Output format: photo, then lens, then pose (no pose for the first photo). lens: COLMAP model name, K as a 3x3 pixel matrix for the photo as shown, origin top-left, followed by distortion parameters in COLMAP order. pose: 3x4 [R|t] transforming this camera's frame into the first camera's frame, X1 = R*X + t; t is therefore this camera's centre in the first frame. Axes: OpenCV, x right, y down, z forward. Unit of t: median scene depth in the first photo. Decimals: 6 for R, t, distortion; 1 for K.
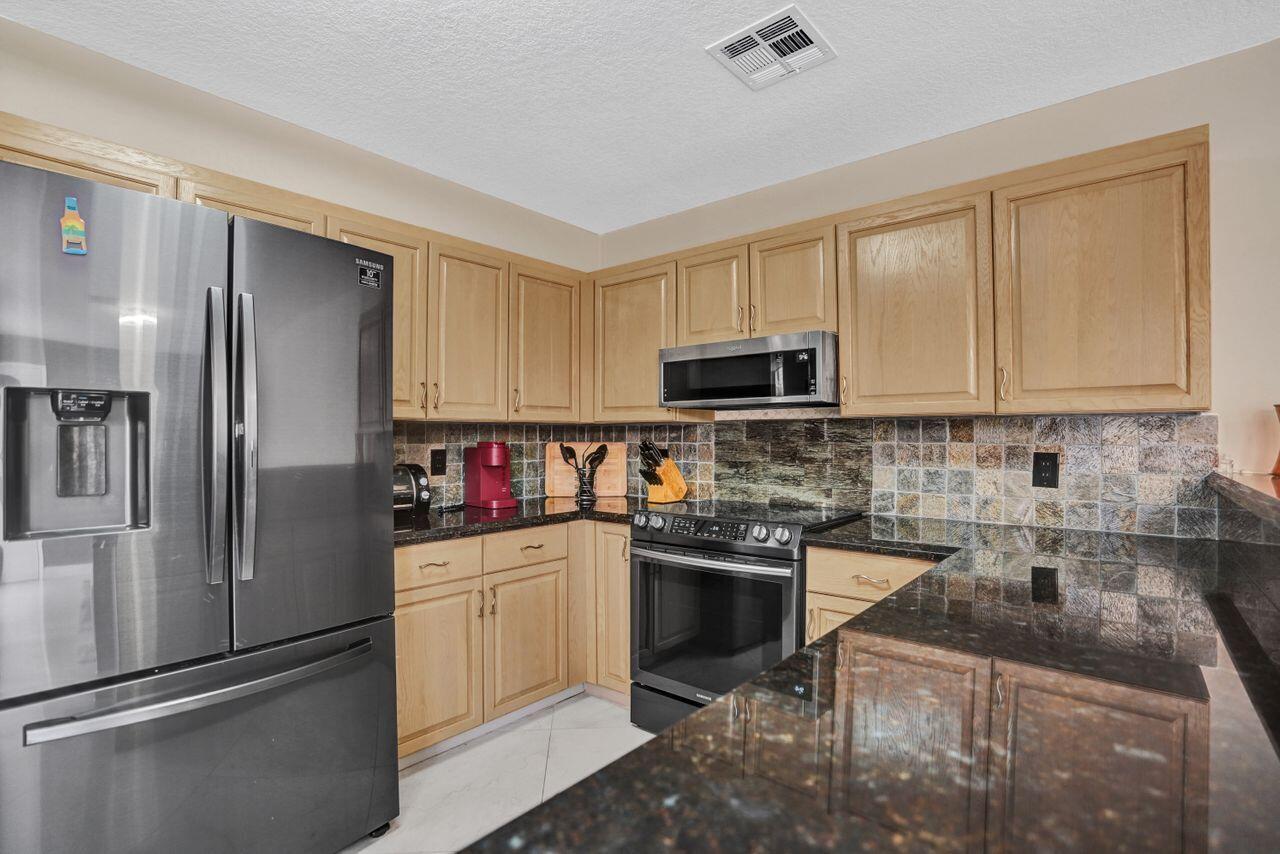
lens RADIAL K [[610.1, 0, 631.8], [0, 610.1, 441.9], [0, 0, 1]] dist [-0.021336, 0.000815]
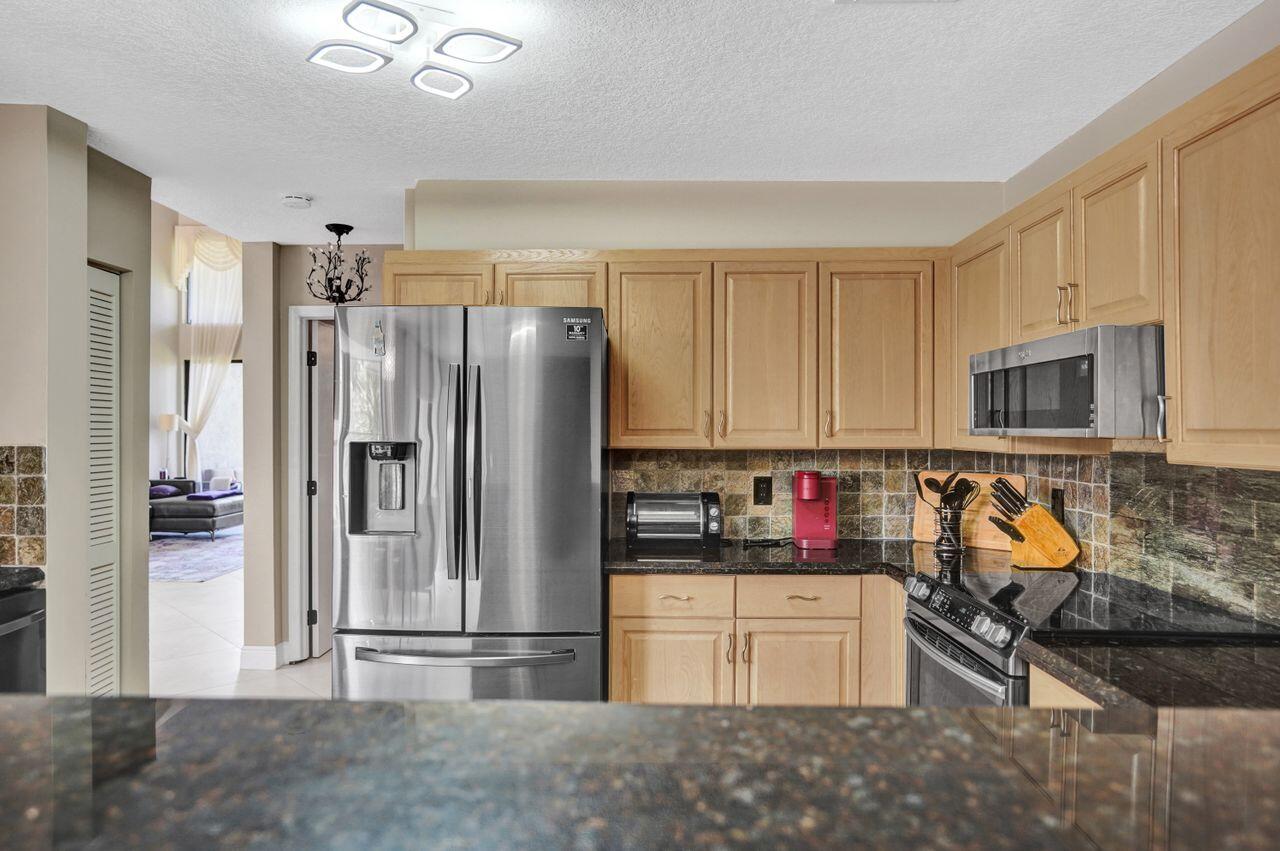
lens RADIAL K [[804.5, 0, 640.0], [0, 804.5, 425.5], [0, 0, 1]] dist [-0.017686, 0.001226]
pose [[0.635348, 0.000373, -0.772225, 0.509882], [-0.009690, 0.999925, -0.007490, -0.054780], [0.772165, 0.012242, 0.635304, 0.086727]]
